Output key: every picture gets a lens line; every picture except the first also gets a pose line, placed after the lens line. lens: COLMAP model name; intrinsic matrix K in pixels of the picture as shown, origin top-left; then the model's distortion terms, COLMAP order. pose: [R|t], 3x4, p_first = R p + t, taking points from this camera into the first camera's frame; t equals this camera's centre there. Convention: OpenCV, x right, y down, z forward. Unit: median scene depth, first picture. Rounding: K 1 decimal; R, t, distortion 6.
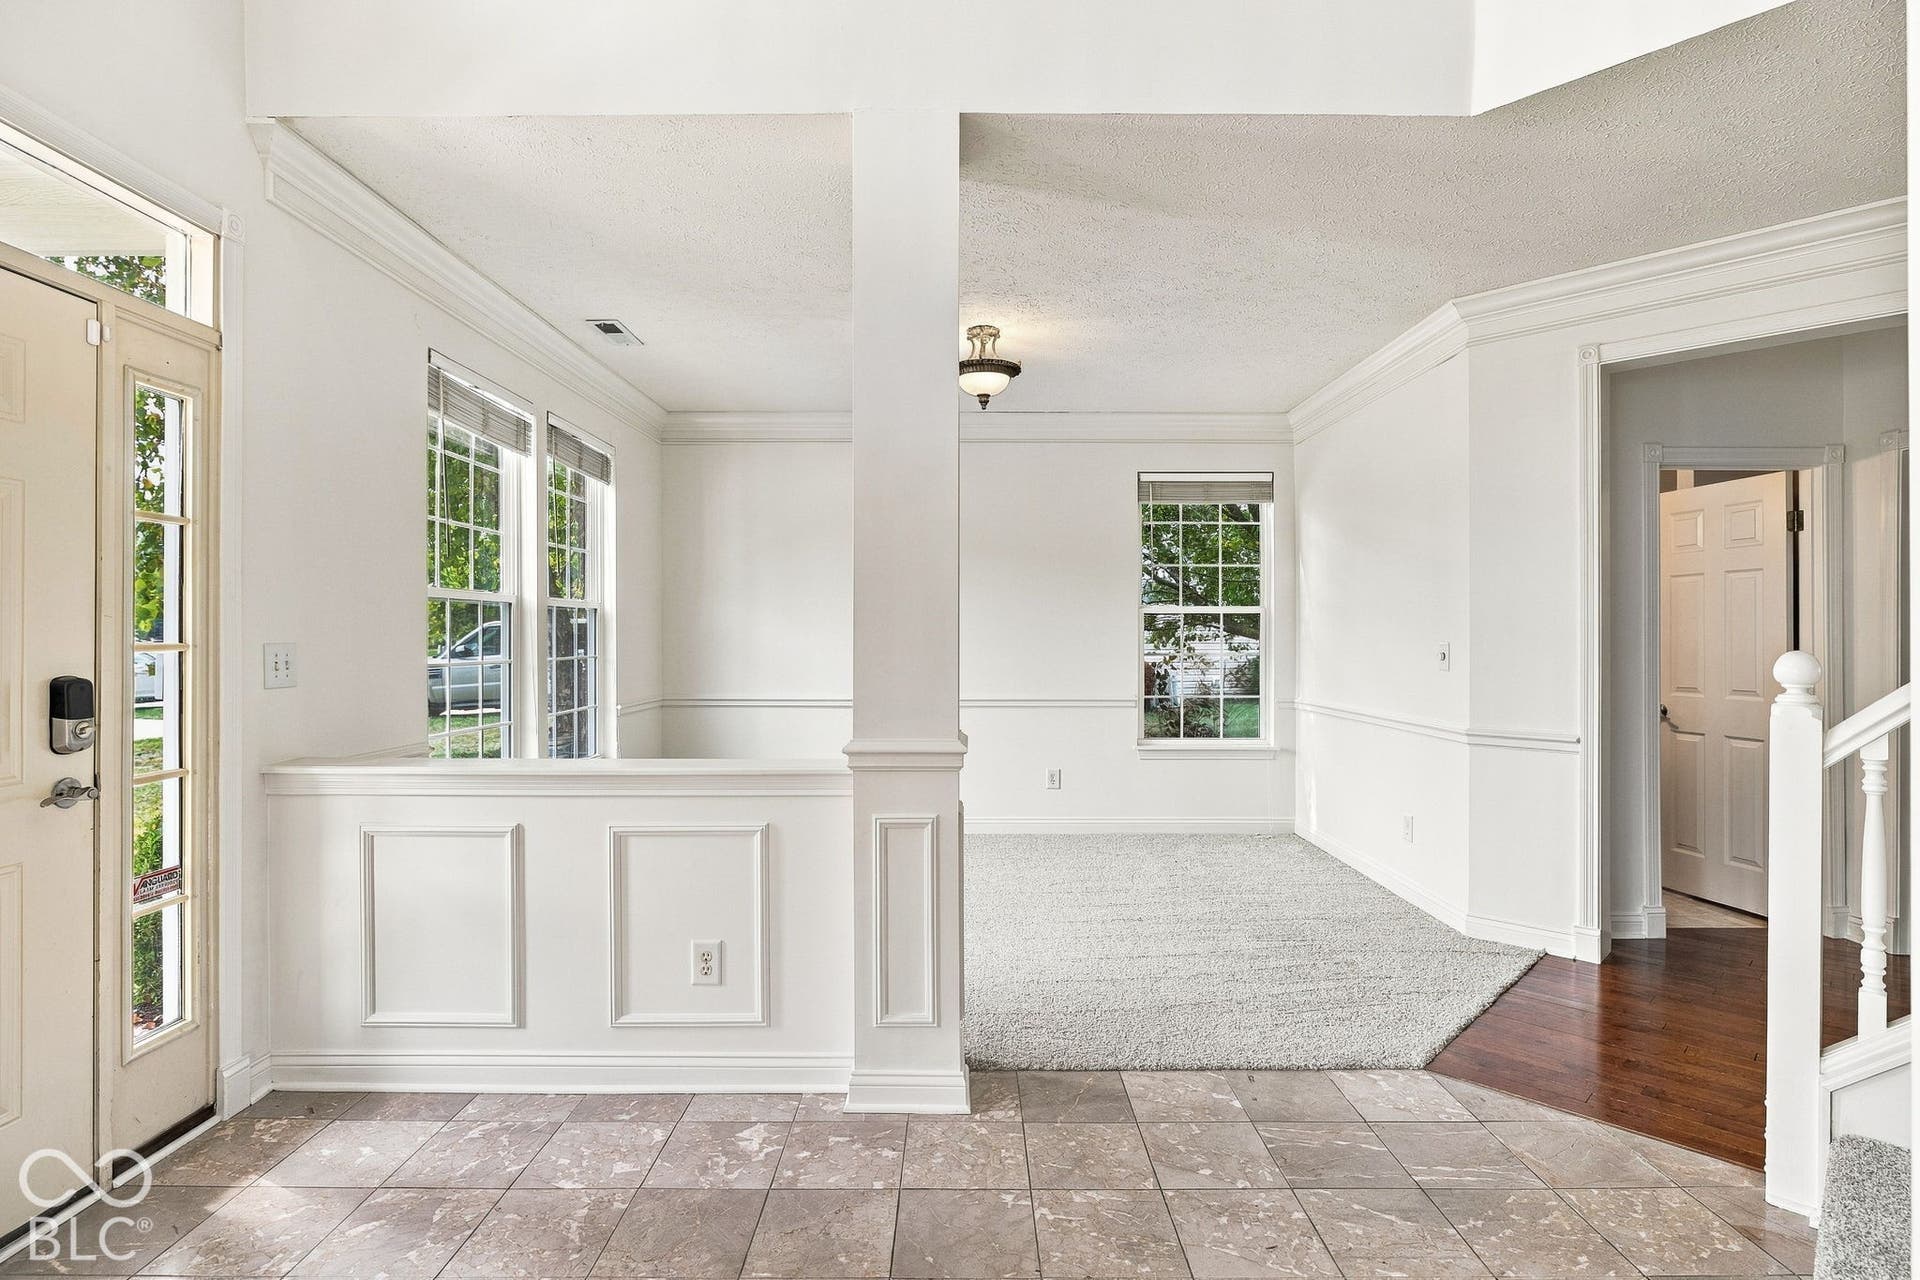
lens RADIAL K [[936.6, 0, 967.2], [0, 936.6, 634.4], [0, 0, 1]] dist [-0.004053, -0.000827]
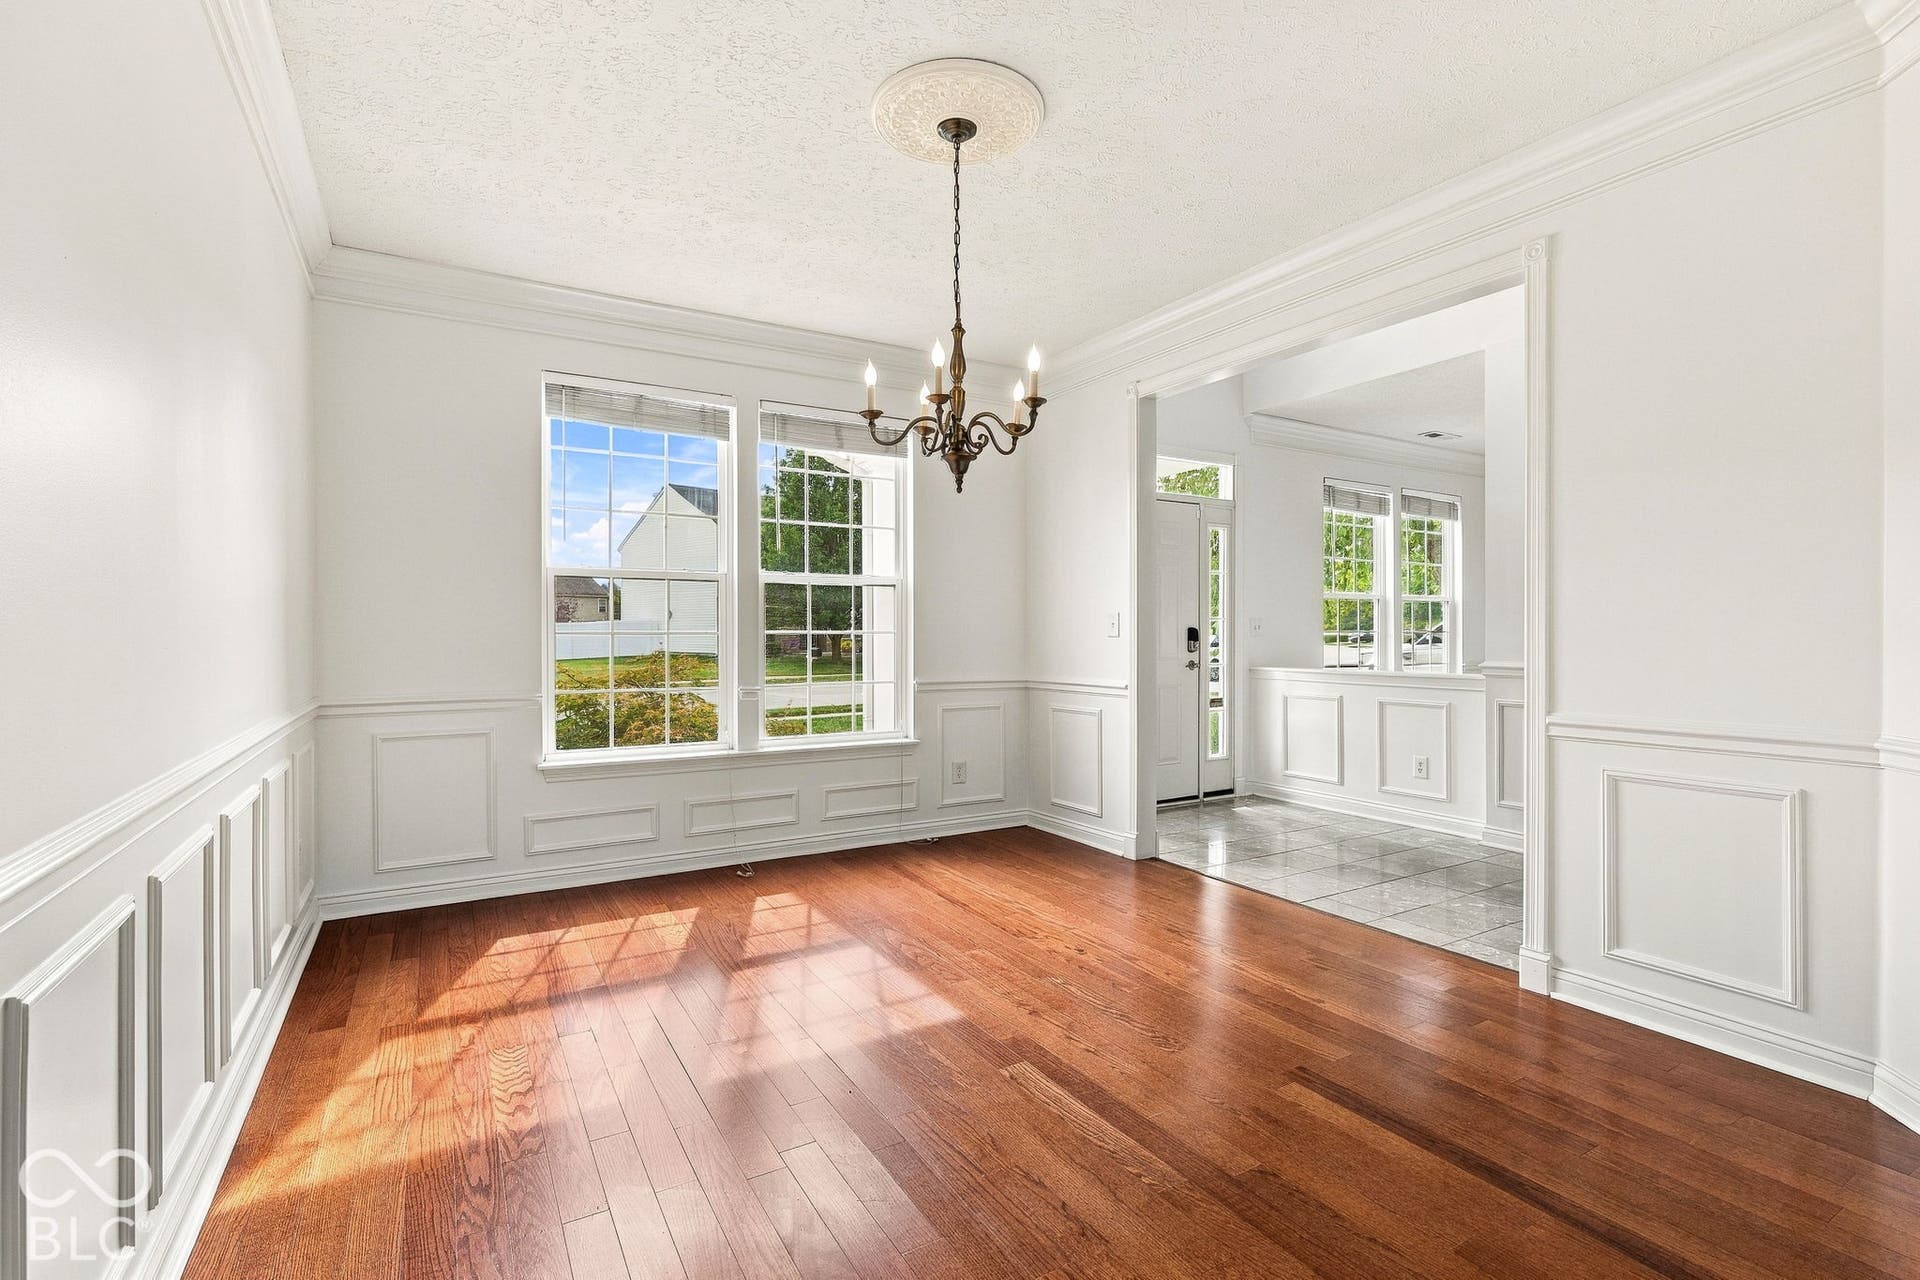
lens RADIAL K [[871.5, 0, 954.5], [0, 871.5, 635.7], [0, 0, 1]] dist [-0.000668, 0.000066]
pose [[0.513159, -0.000854, -0.858293, 0.868518], [0.004401, 0.999989, 0.001637, 0.047477], [0.858282, -0.004617, 0.513157, -0.906646]]
